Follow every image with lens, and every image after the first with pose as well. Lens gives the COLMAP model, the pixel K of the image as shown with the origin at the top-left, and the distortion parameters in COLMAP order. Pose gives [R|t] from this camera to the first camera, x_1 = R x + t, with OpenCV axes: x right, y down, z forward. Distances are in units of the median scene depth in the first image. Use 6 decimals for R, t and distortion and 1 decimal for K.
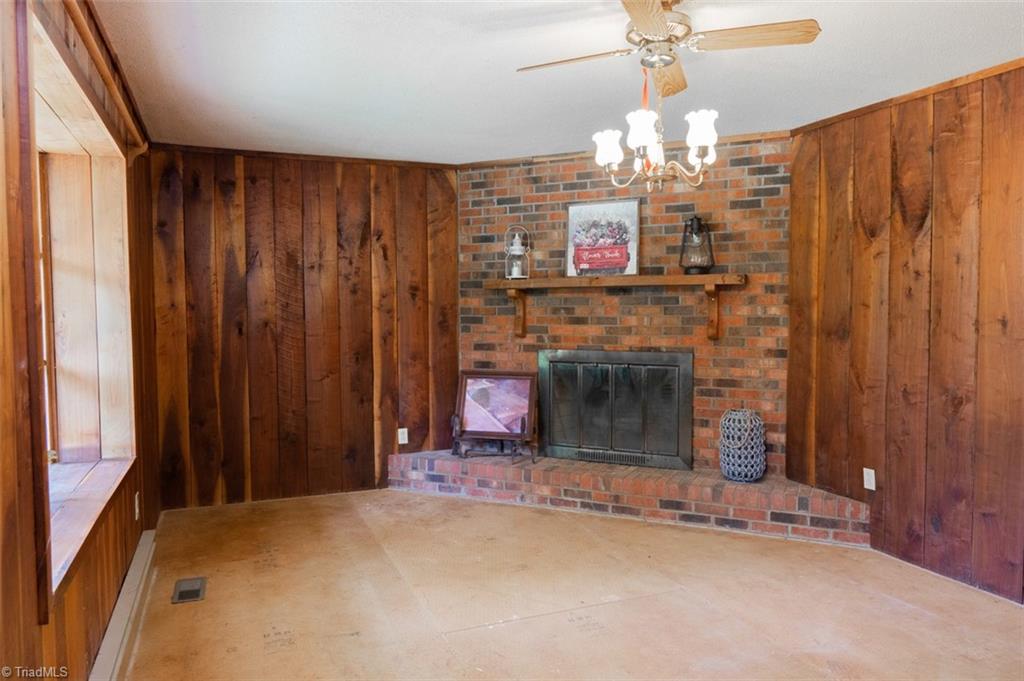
lens RADIAL K [[699.1, 0, 512.7], [0, 699.1, 340.3], [0, 0, 1]] dist [-0.004724, 0.006638]
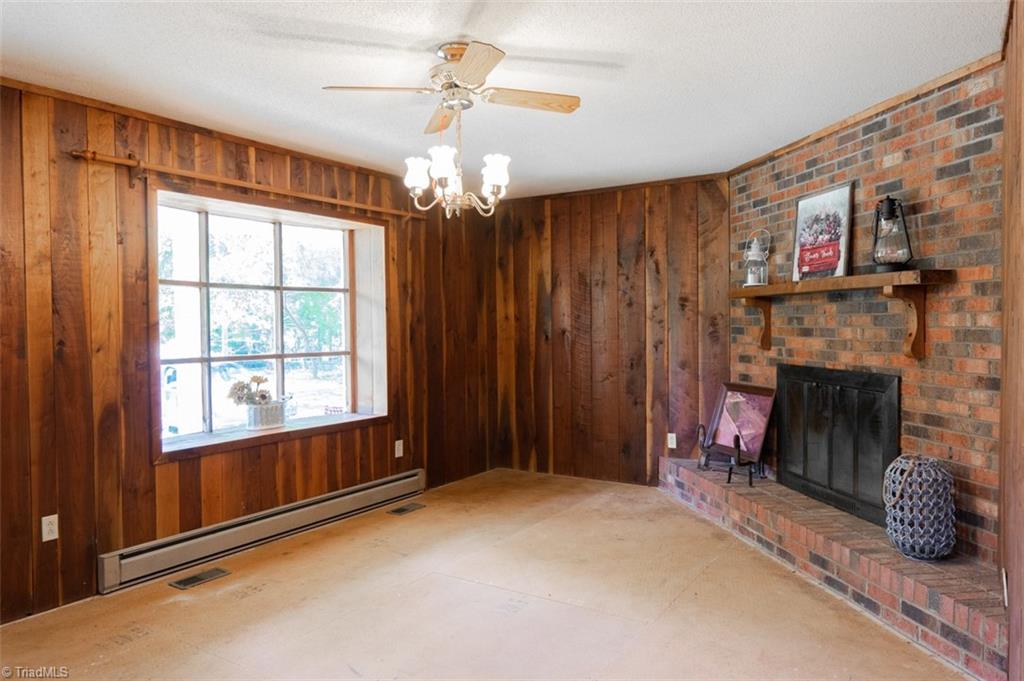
lens RADIAL K [[699.1, 0, 512.5], [0, 699.1, 342.7], [0, 0, 1]] dist [-0.004724, 0.006638]
pose [[0.583452, 0.023011, -0.811821, 0.610543], [-0.031238, 0.999495, 0.005880, -0.009548], [0.811546, 0.021929, 0.583876, 0.213500]]
